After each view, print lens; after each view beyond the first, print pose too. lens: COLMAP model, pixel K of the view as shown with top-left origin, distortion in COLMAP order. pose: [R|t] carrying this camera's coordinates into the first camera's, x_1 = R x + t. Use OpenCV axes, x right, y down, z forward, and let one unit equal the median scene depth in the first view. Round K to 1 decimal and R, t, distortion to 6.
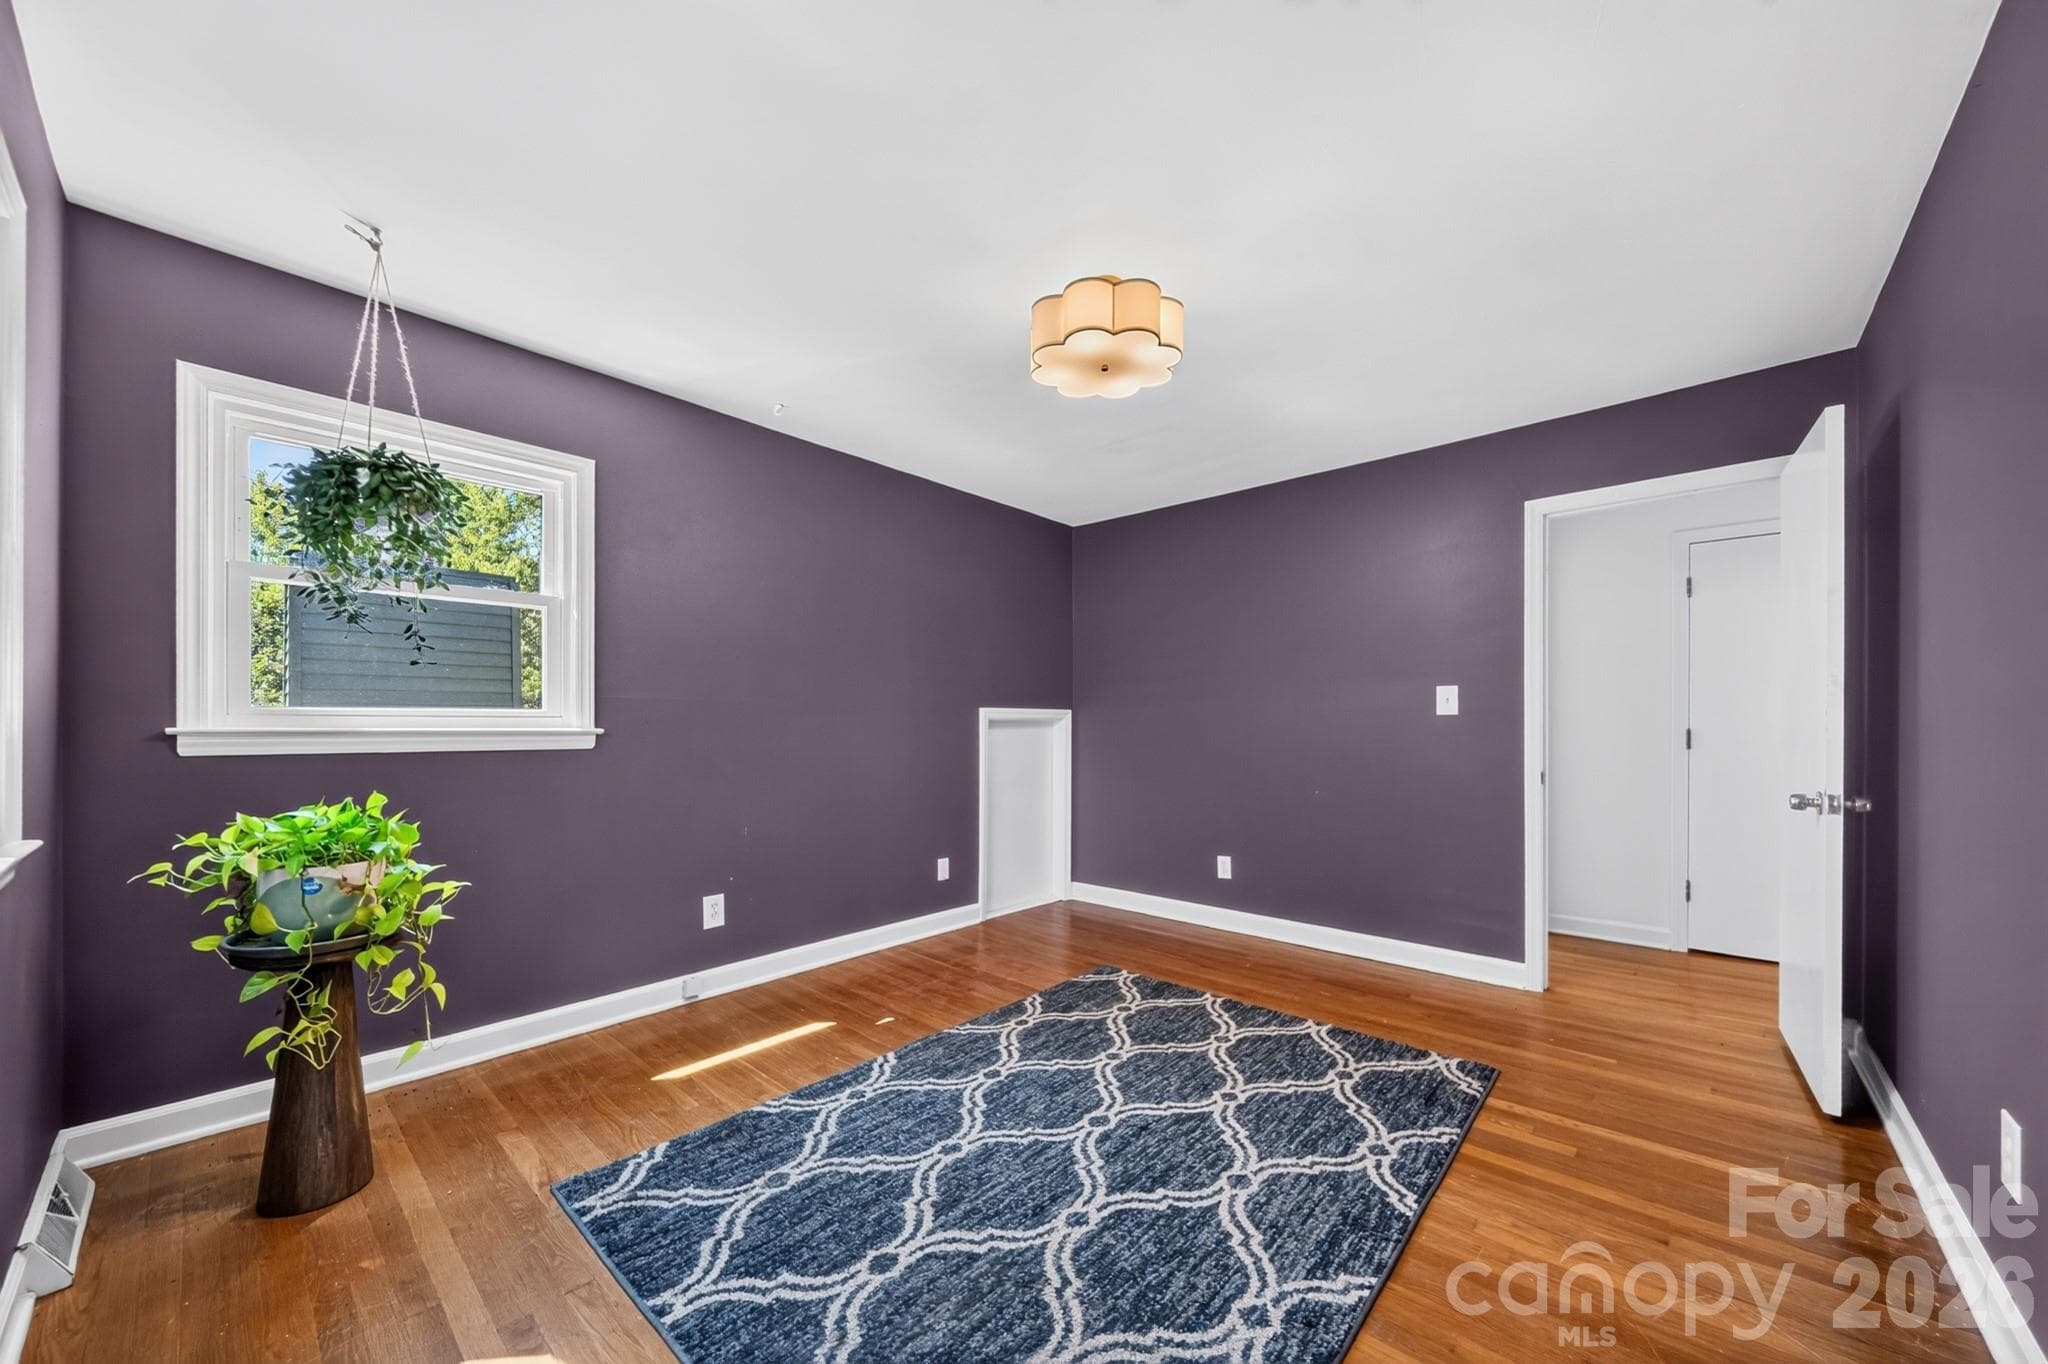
lens RADIAL K [[730.3, 0, 1030.7], [0, 730.3, 726.7], [0, 0, 1]] dist [0.000481, -0.000209]
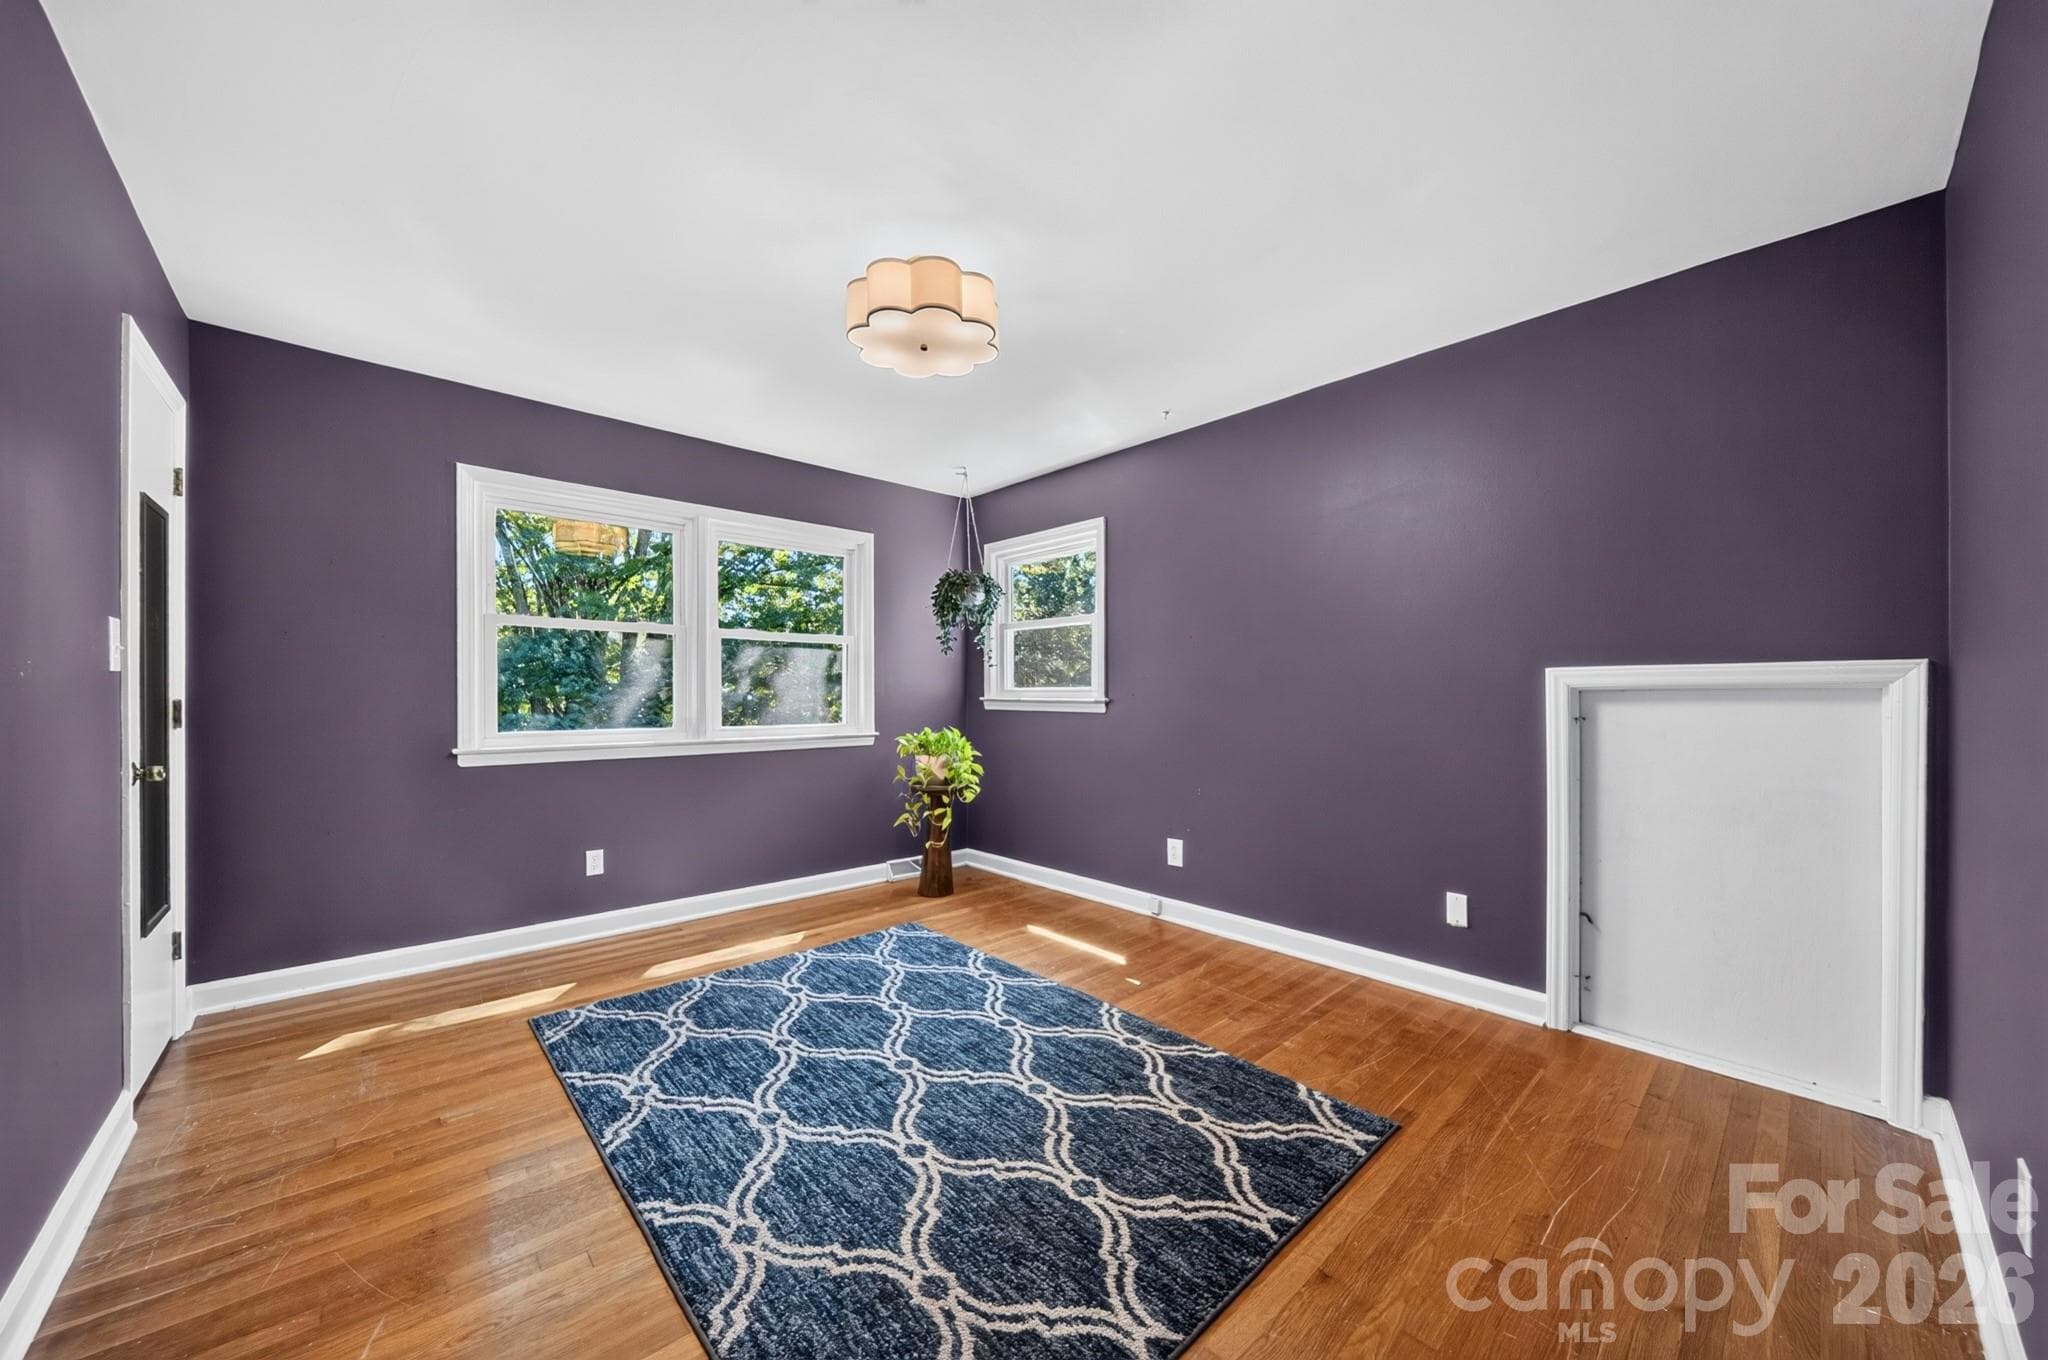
lens RADIAL K [[730.3, 0, 1022.7], [0, 730.3, 691.4], [0, 0, 1]] dist [0.000481, -0.000209]
pose [[-0.093304, -0.005214, -0.995624, 1.127279], [-0.004581, 0.999978, -0.004808, -0.003630], [0.995627, 0.004112, -0.093326, 1.249682]]
